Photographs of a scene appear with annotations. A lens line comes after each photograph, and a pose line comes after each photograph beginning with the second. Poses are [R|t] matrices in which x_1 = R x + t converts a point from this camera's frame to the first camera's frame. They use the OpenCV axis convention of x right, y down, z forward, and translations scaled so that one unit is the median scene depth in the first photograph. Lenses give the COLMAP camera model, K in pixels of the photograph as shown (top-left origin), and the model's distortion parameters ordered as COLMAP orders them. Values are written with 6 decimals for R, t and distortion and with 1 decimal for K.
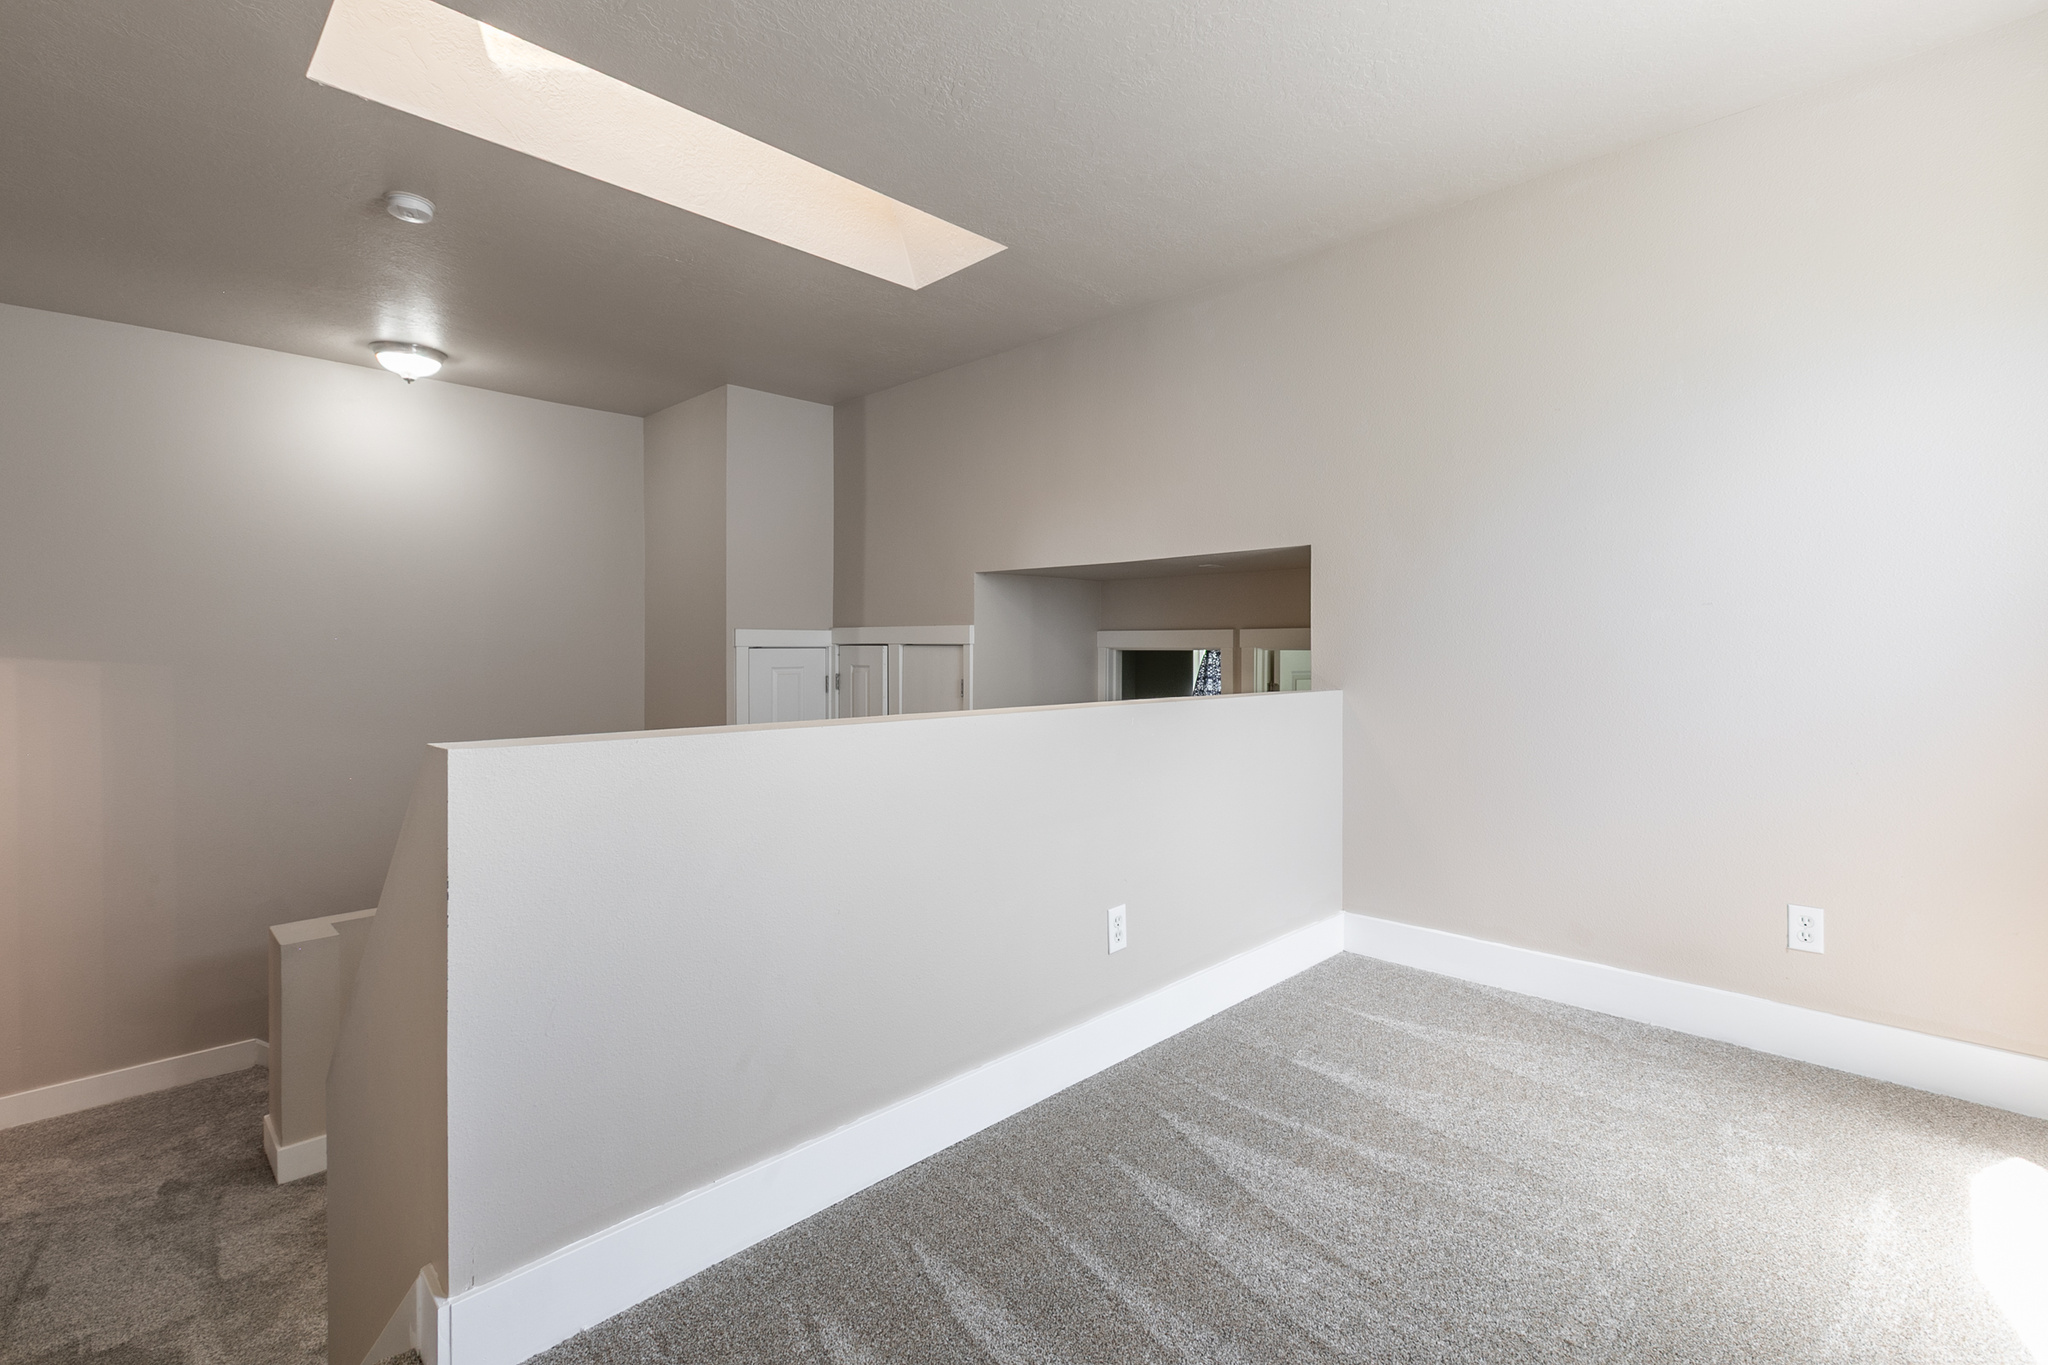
lens RADIAL K [[944.7, 0, 1024.0], [0, 944.7, 671.8], [0, 0, 1]] dist [0.003040, -0.001314]
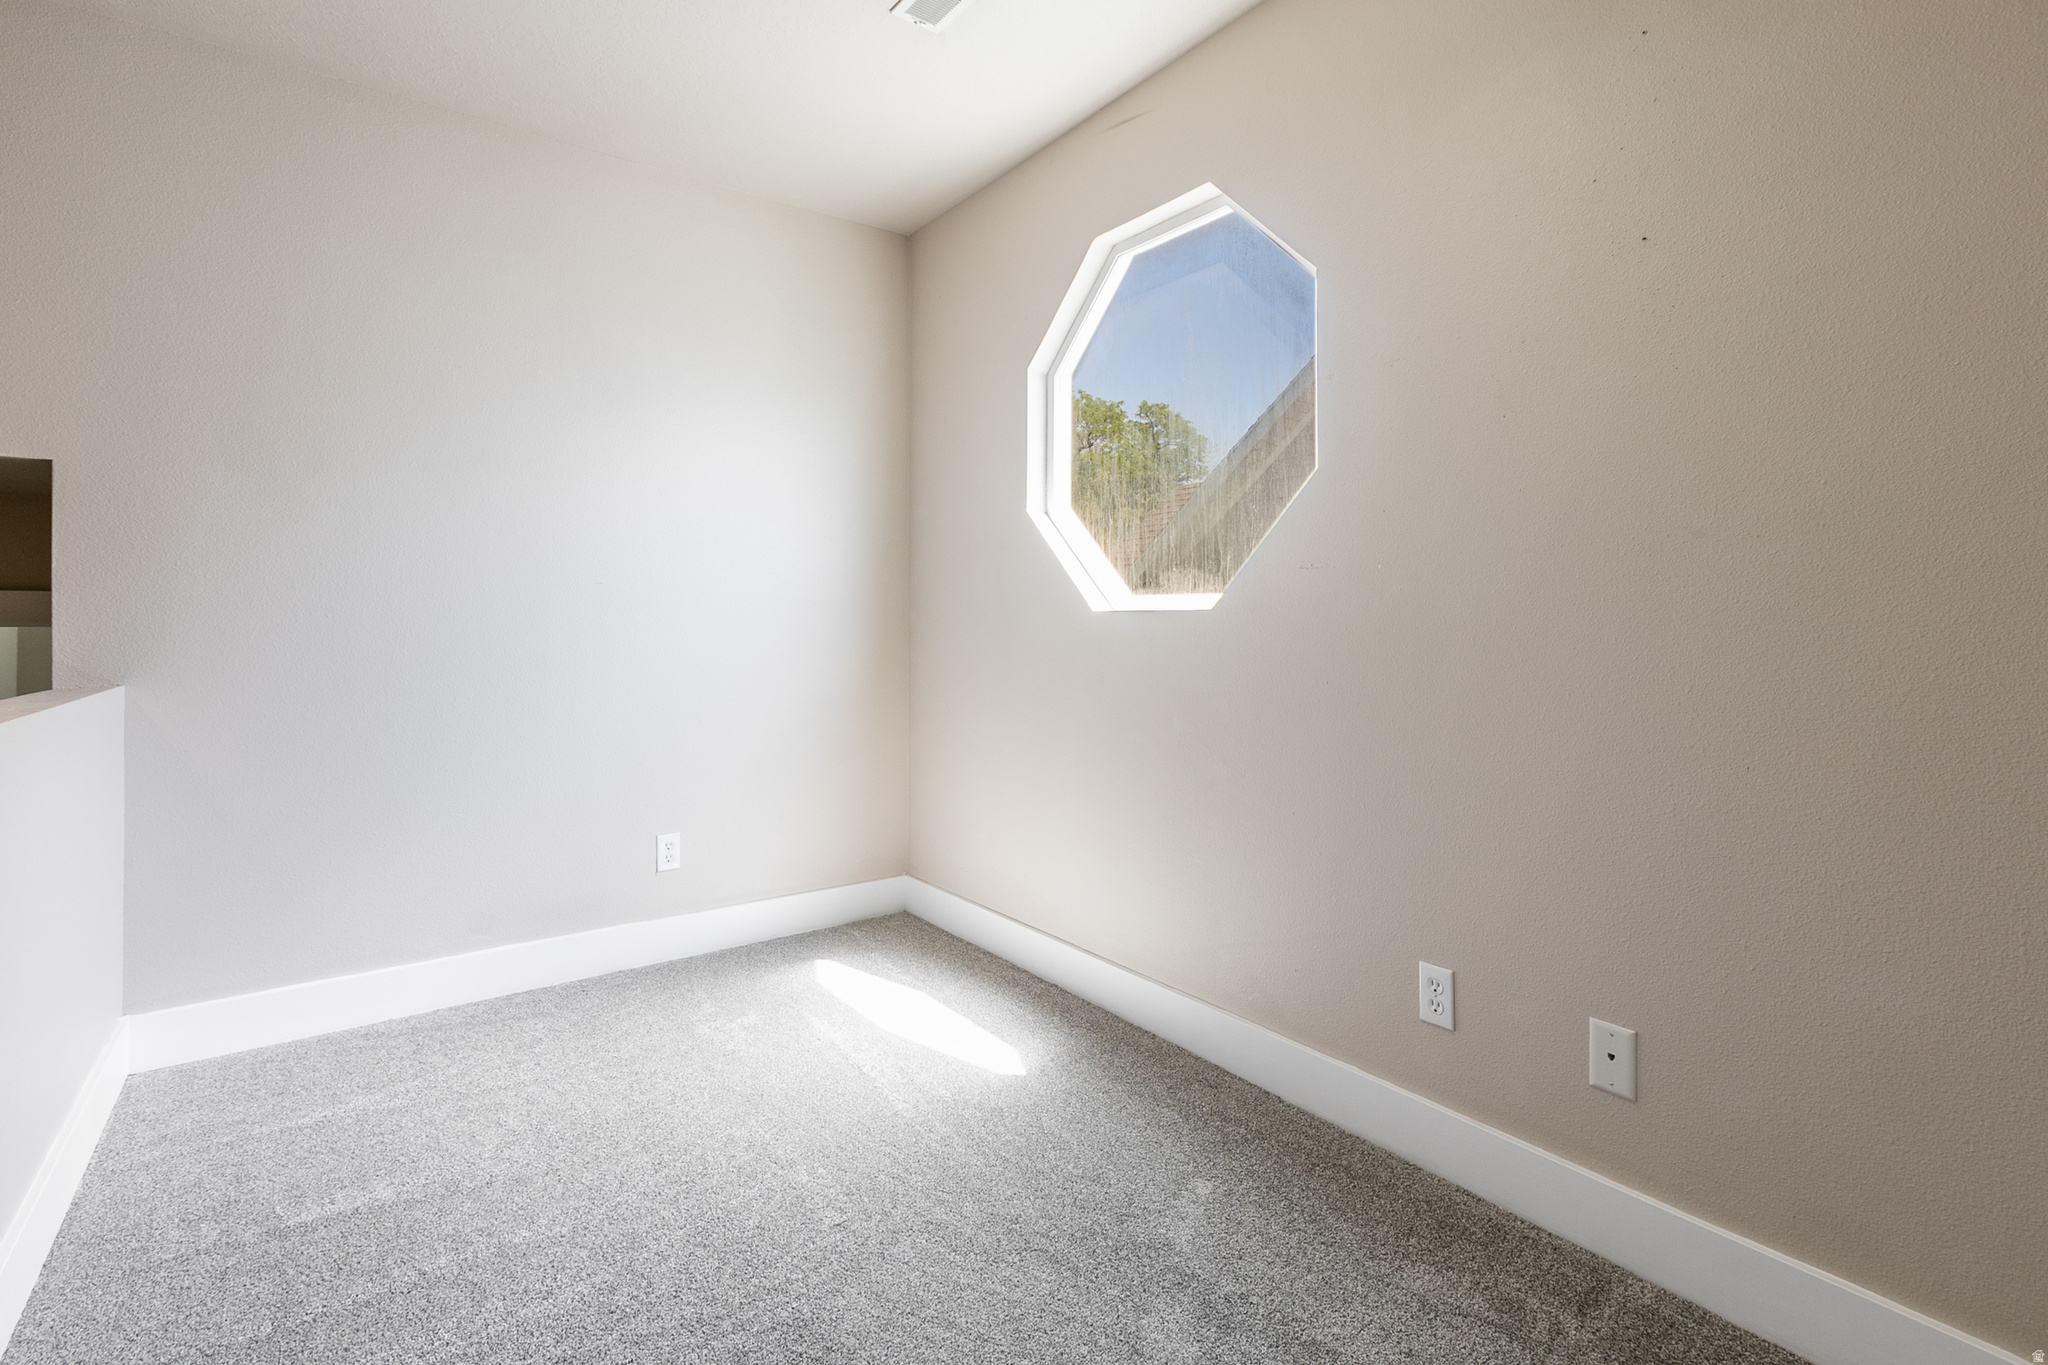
lens RADIAL K [[944.7, 0, 1027.6], [0, 944.7, 627.3], [0, 0, 1]] dist [0.003040, -0.001314]
pose [[0.131647, -0.002092, 0.991294, -0.303899], [0.026564, 0.999646, -0.001418, -0.004847], [-0.990941, 0.026520, 0.131656, 0.344771]]
